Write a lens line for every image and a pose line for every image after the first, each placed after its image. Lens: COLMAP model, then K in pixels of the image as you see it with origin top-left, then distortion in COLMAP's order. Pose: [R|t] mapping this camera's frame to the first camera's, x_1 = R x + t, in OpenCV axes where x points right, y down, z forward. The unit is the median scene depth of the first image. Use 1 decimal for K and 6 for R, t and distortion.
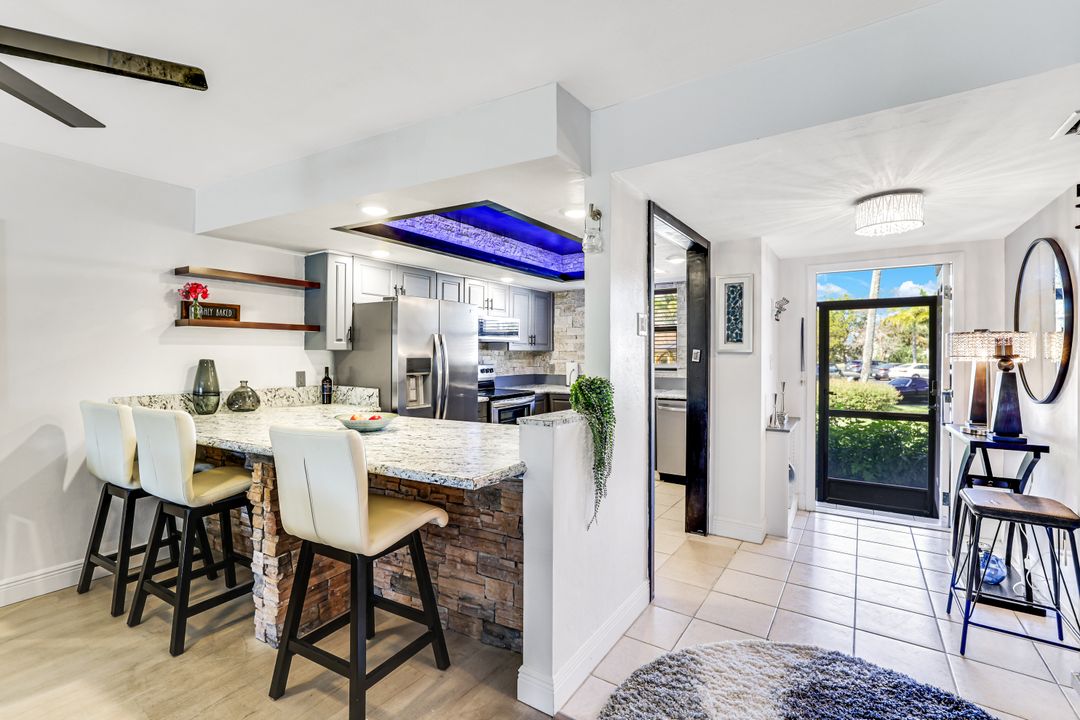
lens RADIAL K [[487.6, 0, 542.6], [0, 487.6, 355.3], [0, 0, 1]] dist [-0.011112, 0.000706]
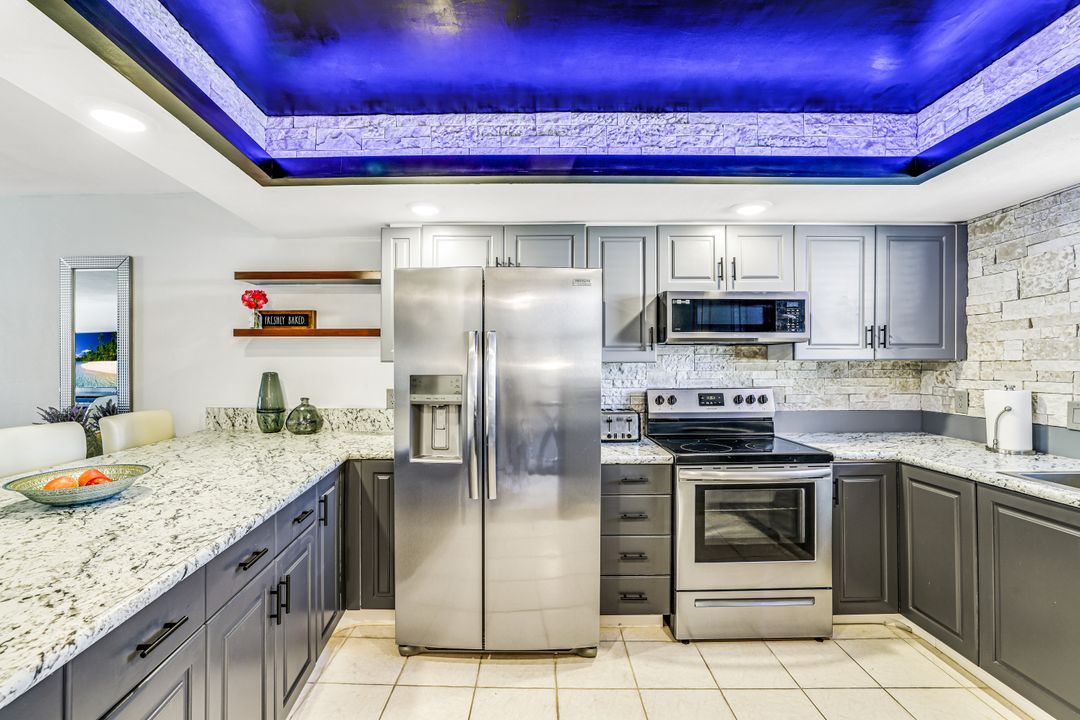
lens RADIAL K [[477.9, 0, 521.6], [0, 477.9, 360.4], [0, 0, 1]] dist [-0.028924, 0.000397]
pose [[0.536875, -0.006336, -0.843638, 0.271097], [-0.002726, 0.999954, -0.009245, -0.006497], [0.843657, 0.007263, 0.536833, 0.792769]]
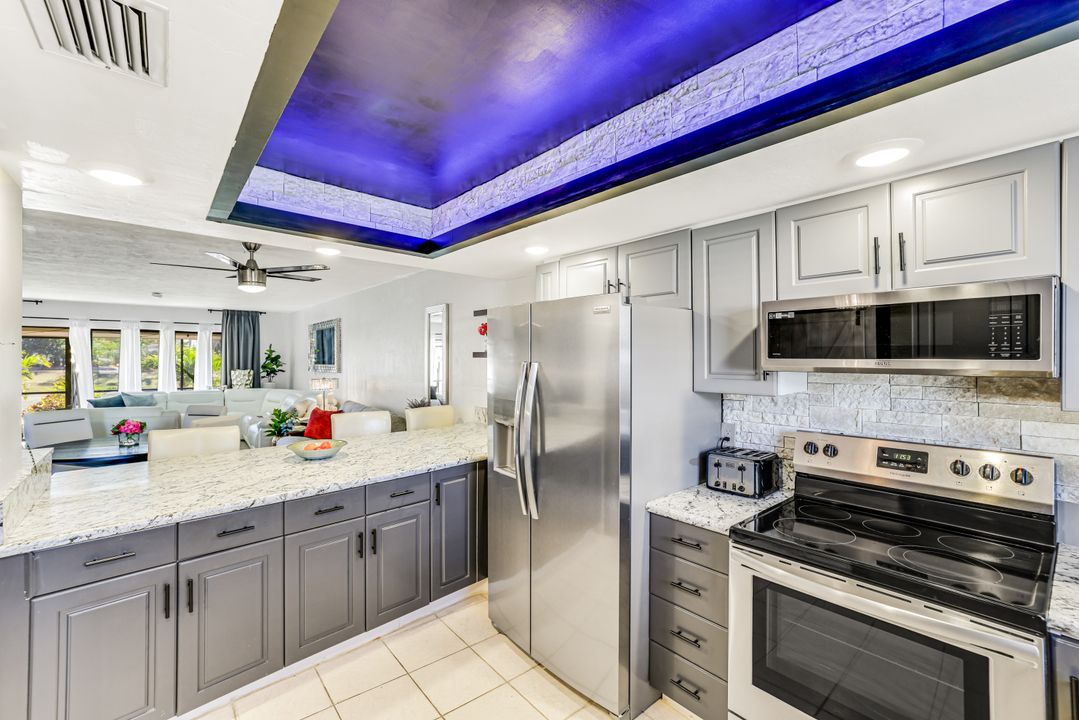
lens RADIAL K [[475.0, 0, 554.6], [0, 475.0, 351.7], [0, 0, 1]] dist [-0.001558, 0.000472]
pose [[-0.287779, -0.006947, -0.957672, 0.346523], [-0.005673, 0.999969, -0.005549, -0.054594], [0.957680, 0.003836, -0.287809, 1.253097]]
